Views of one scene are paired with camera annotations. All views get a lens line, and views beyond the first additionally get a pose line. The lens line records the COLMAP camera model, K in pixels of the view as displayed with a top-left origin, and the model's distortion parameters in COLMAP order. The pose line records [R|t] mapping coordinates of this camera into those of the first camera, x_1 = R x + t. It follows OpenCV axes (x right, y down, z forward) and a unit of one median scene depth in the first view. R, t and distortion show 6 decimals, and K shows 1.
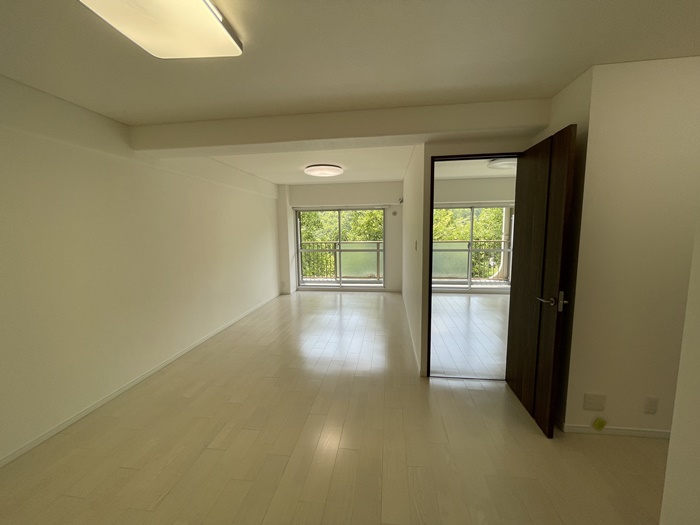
lens RADIAL K [[282.5, 0, 351.4], [0, 282.5, 263.6], [0, 0, 1]] dist [-0.006745, -0.000192]
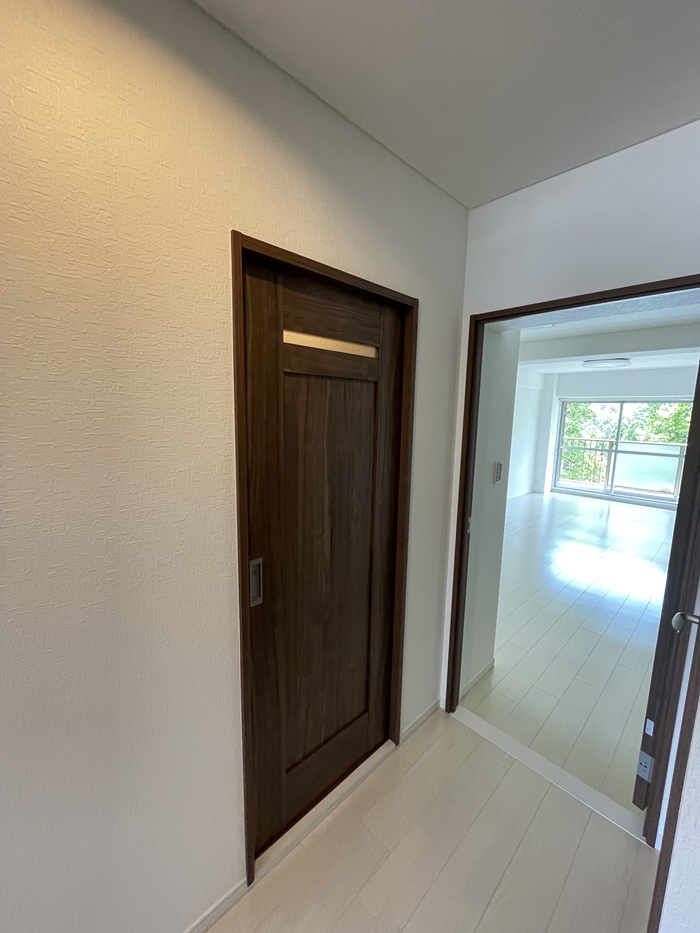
lens RADIAL K [[376.6, 0, 353.5], [0, 376.6, 467.3], [0, 0, 1]] dist [-0.006745, -0.000192]
pose [[0.783266, 0.121427, -0.609713, 0.036105], [-0.110718, 0.992307, 0.055388, 0.027287], [0.611748, 0.024123, 0.790685, -0.363838]]
